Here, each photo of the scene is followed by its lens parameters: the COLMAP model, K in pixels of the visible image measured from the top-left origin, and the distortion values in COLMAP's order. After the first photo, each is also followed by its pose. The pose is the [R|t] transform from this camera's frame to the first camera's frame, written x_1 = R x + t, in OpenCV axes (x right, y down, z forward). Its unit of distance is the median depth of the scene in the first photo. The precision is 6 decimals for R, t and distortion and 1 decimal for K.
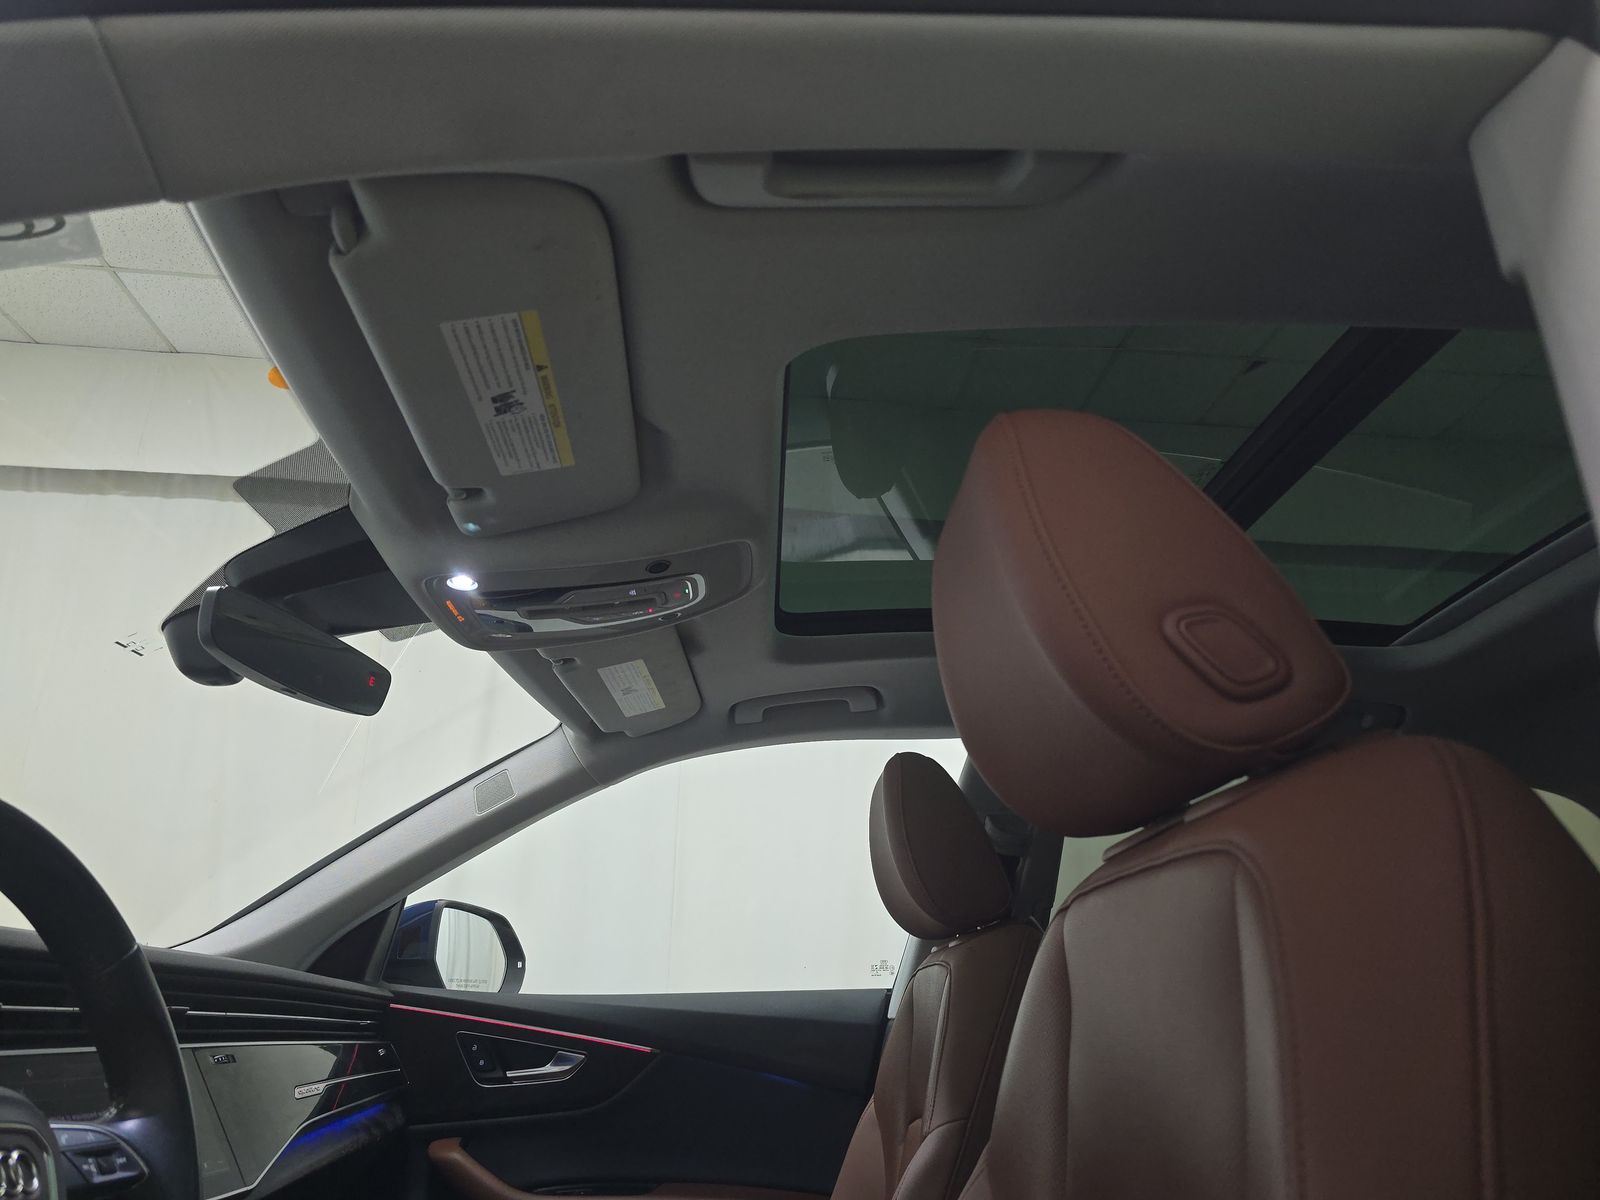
lens RADIAL K [[1068.1, 0, 800.0], [0, 1068.1, 600.0], [0, 0, 1]] dist [0.040495, -0.004978]
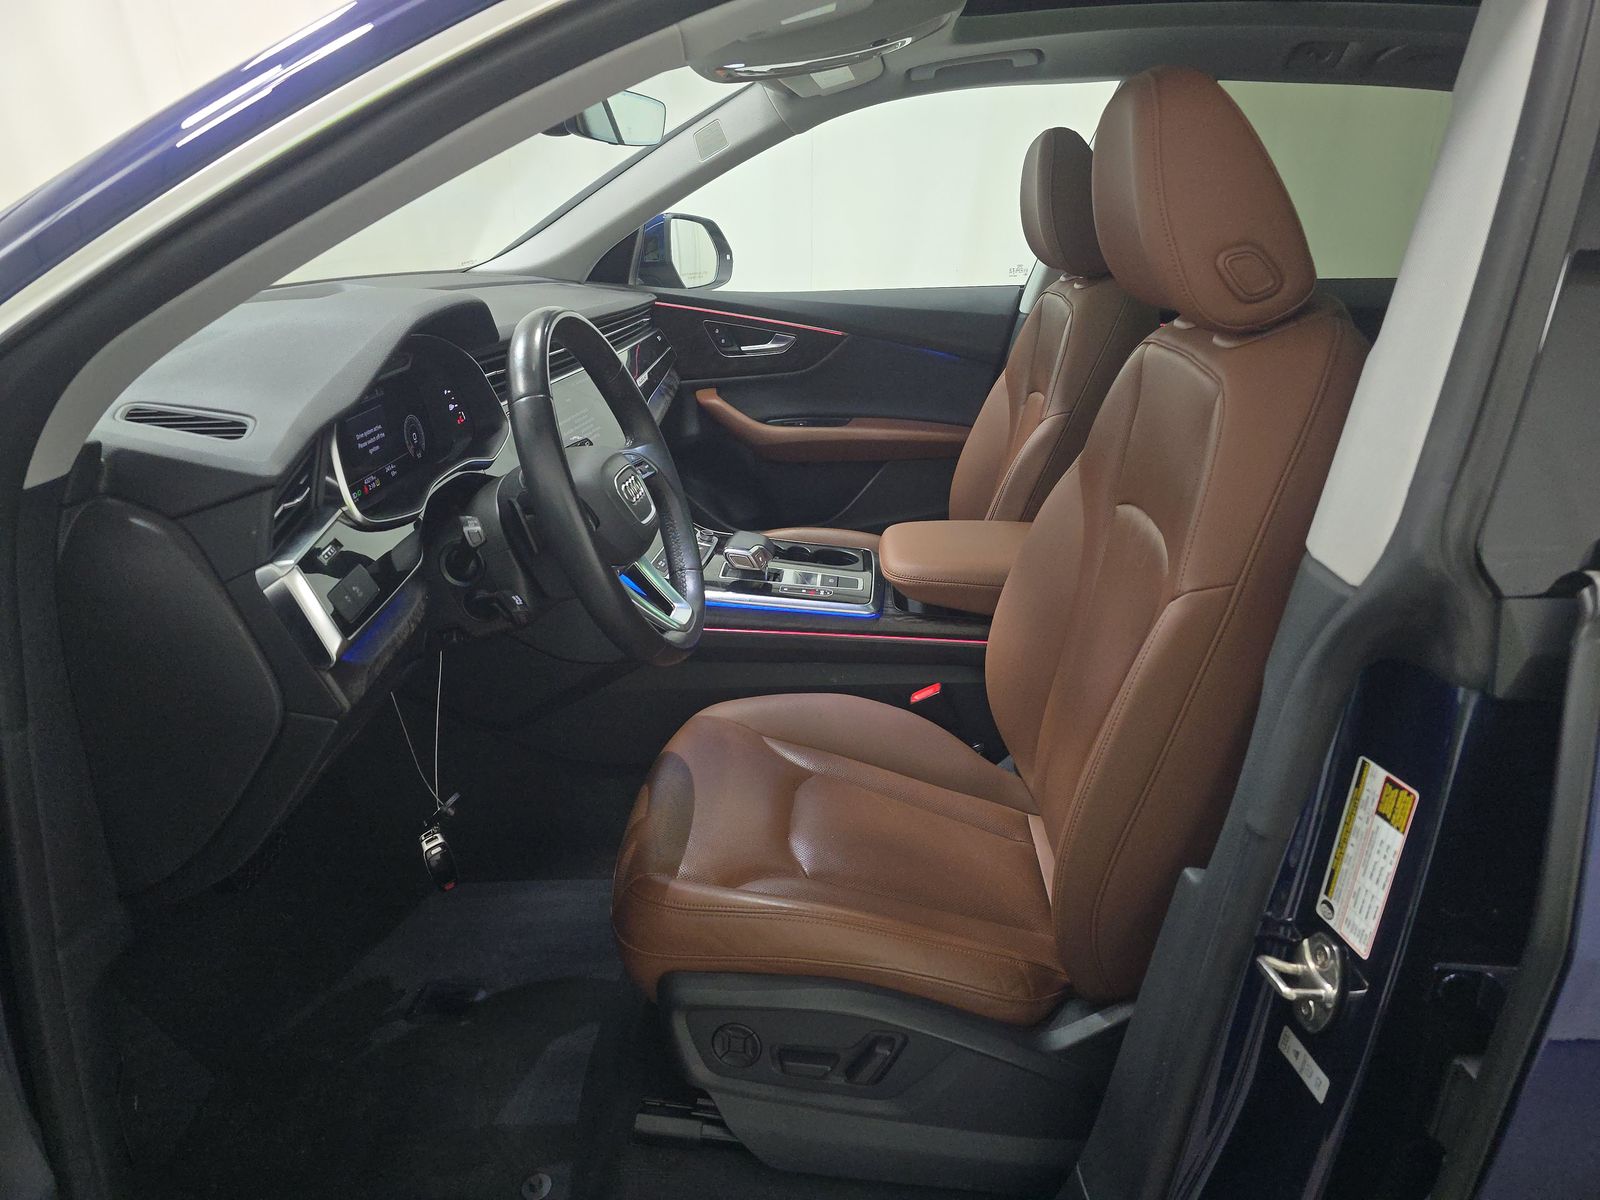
lens RADIAL K [[1068.1, 0, 800.0], [0, 1068.1, 600.0], [0, 0, 1]] dist [0.040495, -0.004978]
pose [[0.995081, 0.027512, -0.095163, -0.053653], [0.043366, 0.742736, 0.668178, -0.249113], [0.089064, -0.669018, 0.737890, -0.245810]]
